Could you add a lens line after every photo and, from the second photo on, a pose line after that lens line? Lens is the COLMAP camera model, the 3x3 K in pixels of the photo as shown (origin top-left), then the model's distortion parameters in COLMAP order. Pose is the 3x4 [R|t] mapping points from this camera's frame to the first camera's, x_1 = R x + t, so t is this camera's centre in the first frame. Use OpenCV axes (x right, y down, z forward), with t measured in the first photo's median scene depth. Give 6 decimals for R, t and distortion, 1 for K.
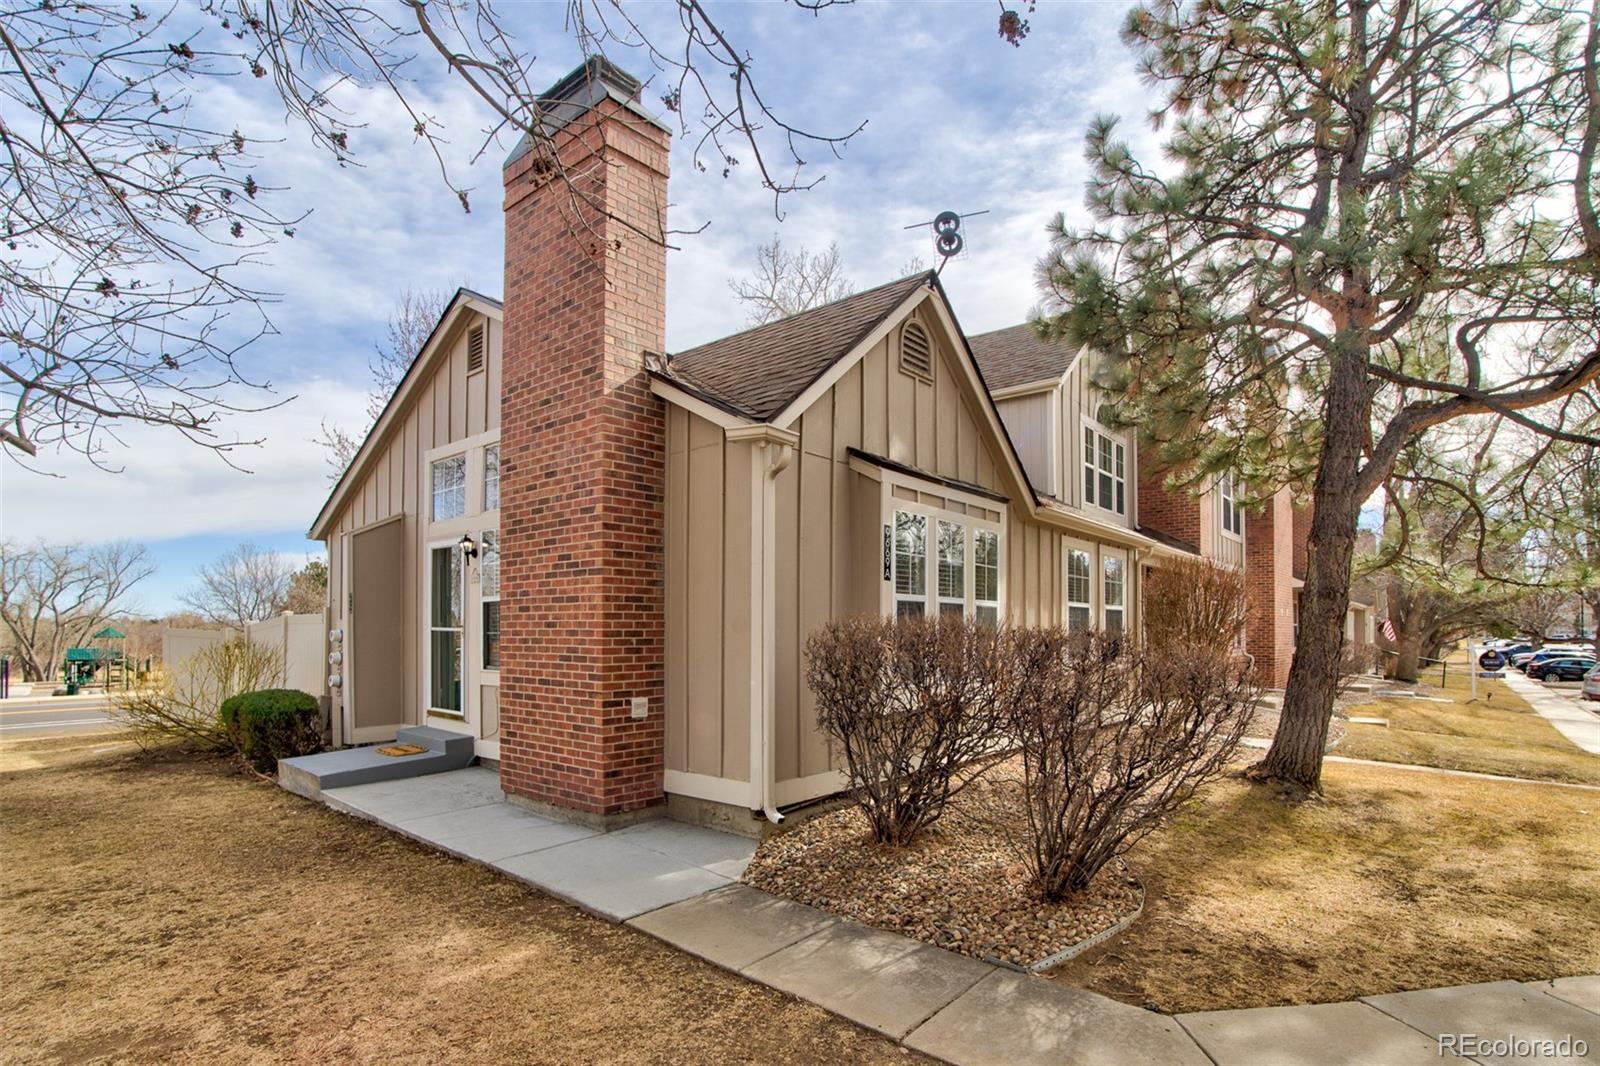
lens RADIAL K [[771.5, 0, 800.6], [0, 771.5, 618.6], [0, 0, 1]] dist [-0.014778, 0.000791]
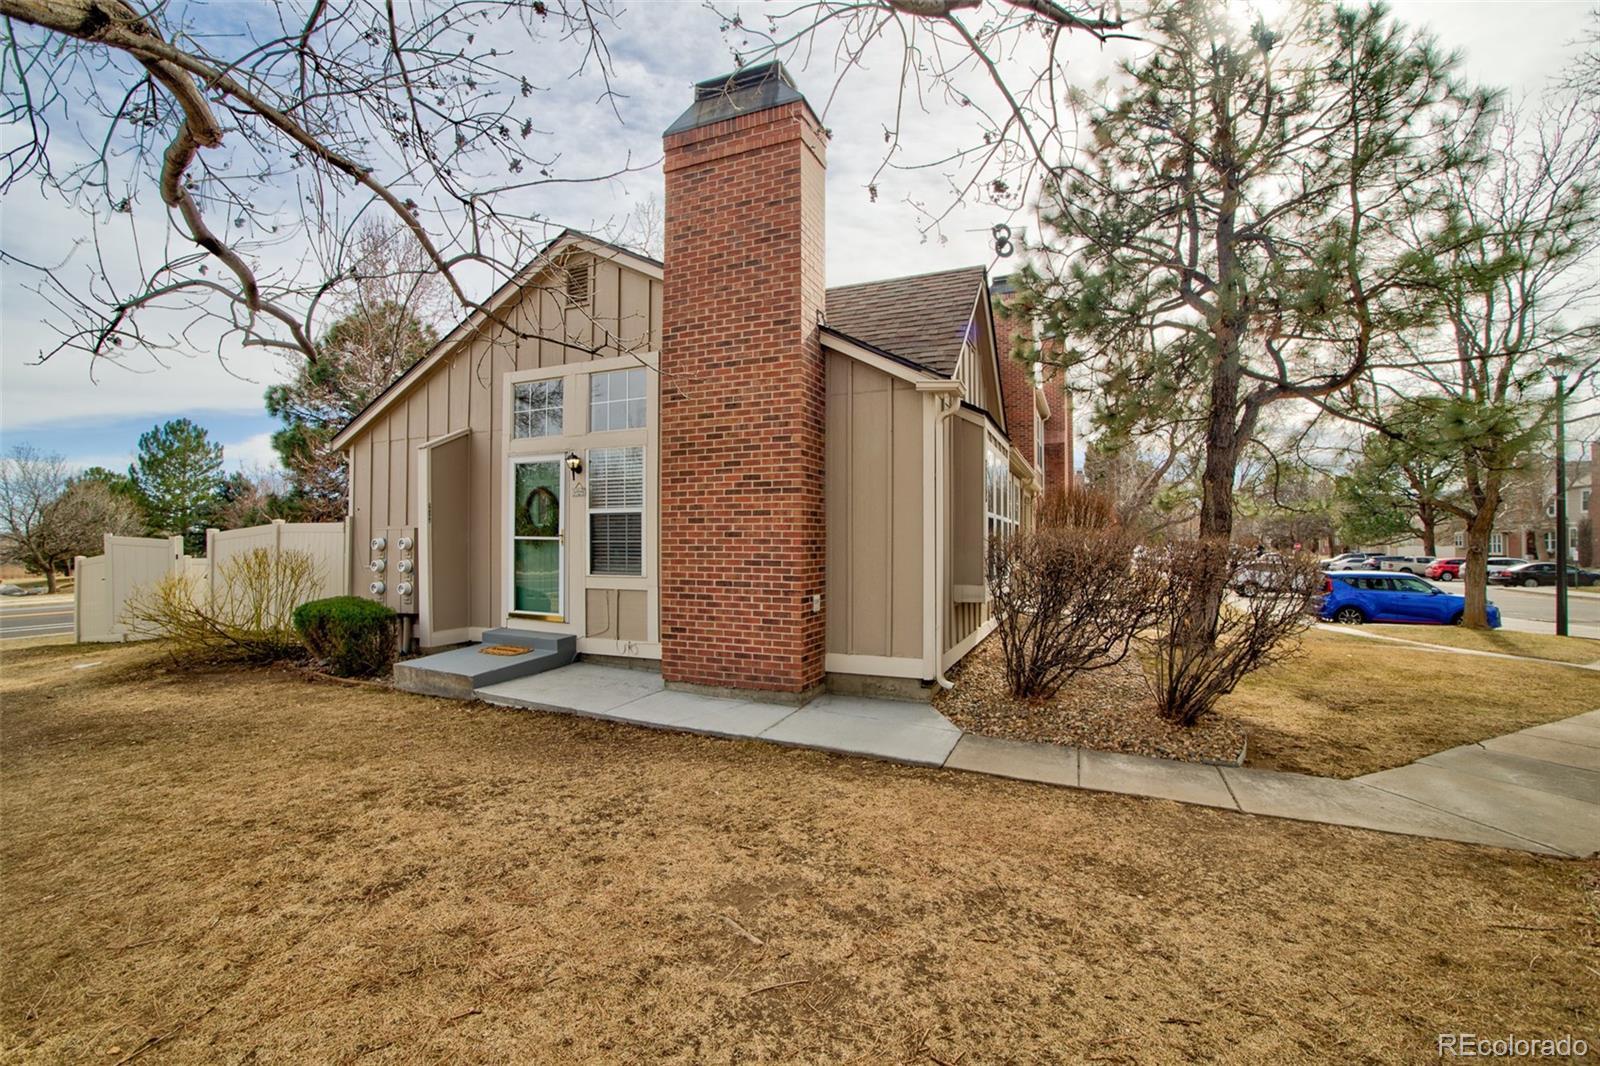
lens RADIAL K [[662.2, 0, 800.0], [0, 662.2, 533.0], [0, 0, 1]] dist [-0.034519, 0.000245]
pose [[0.963487, 0.002778, 0.267740, -0.500903], [-0.004274, 0.999978, 0.005003, 0.000244], [-0.267720, -0.005965, 0.963478, 0.003690]]
